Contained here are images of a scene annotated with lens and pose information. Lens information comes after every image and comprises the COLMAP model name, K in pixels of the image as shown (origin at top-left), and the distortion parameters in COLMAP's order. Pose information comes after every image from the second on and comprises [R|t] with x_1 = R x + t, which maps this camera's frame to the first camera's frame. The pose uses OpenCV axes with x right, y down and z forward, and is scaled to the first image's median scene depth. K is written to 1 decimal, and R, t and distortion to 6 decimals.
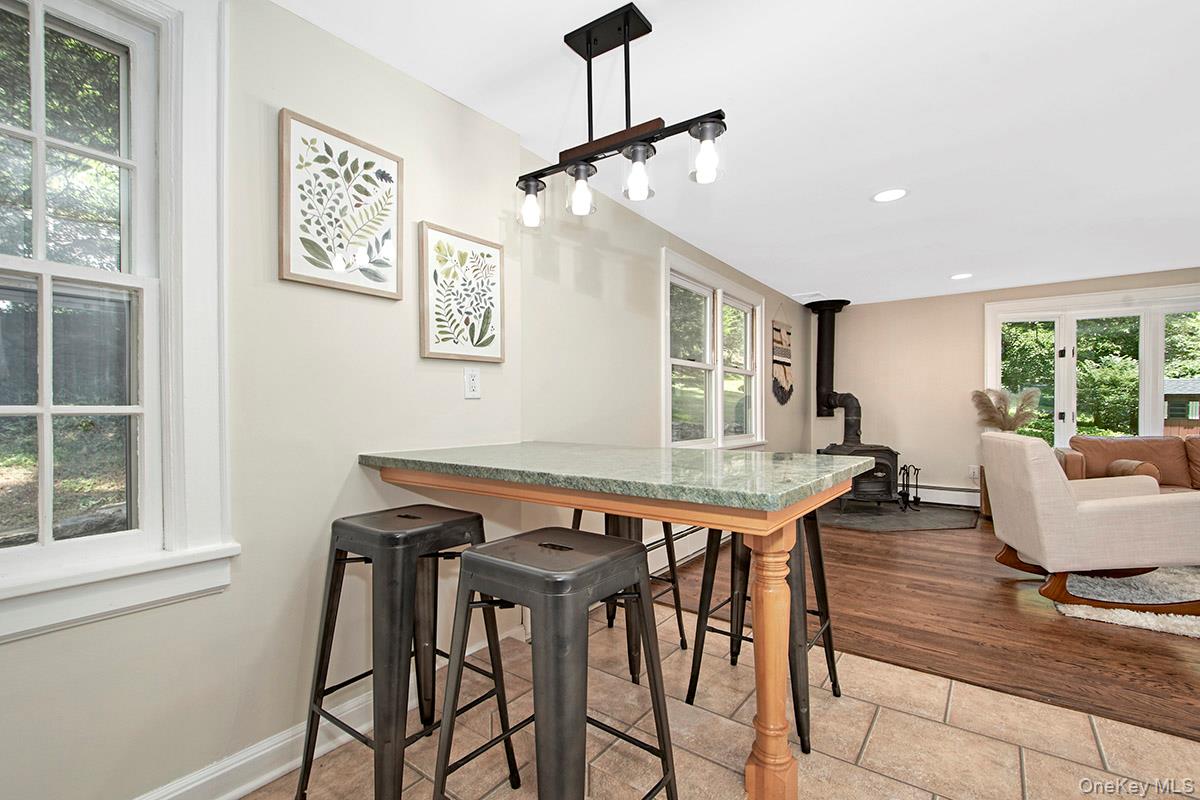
lens RADIAL K [[546.3, 0, 594.4], [0, 546.3, 408.0], [0, 0, 1]] dist [0.008981, -0.000151]
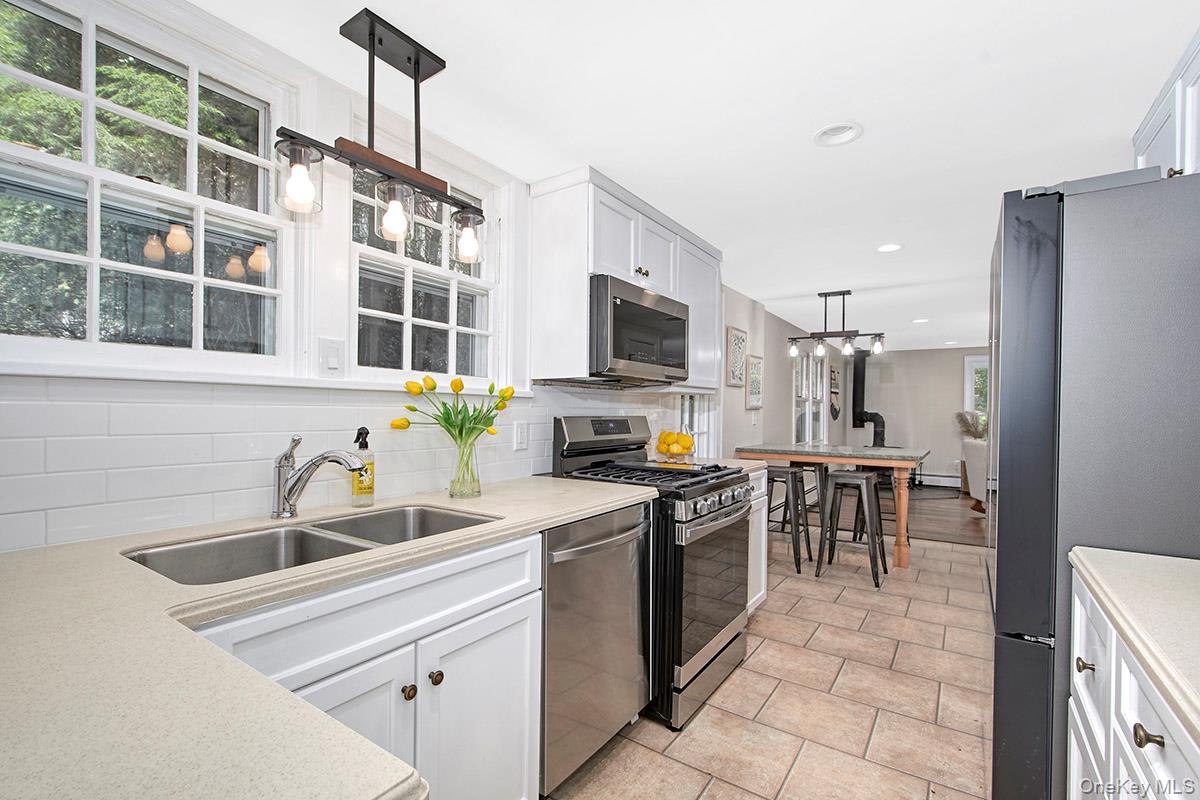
lens RADIAL K [[546.3, 0, 601.6], [0, 546.3, 407.2], [0, 0, 1]] dist [0.008981, -0.000151]
pose [[0.999107, 0.011346, 0.040688, -0.371123], [-0.011188, 0.999929, -0.004123, -0.028864], [-0.040732, 0.003664, 0.999163, -0.501332]]
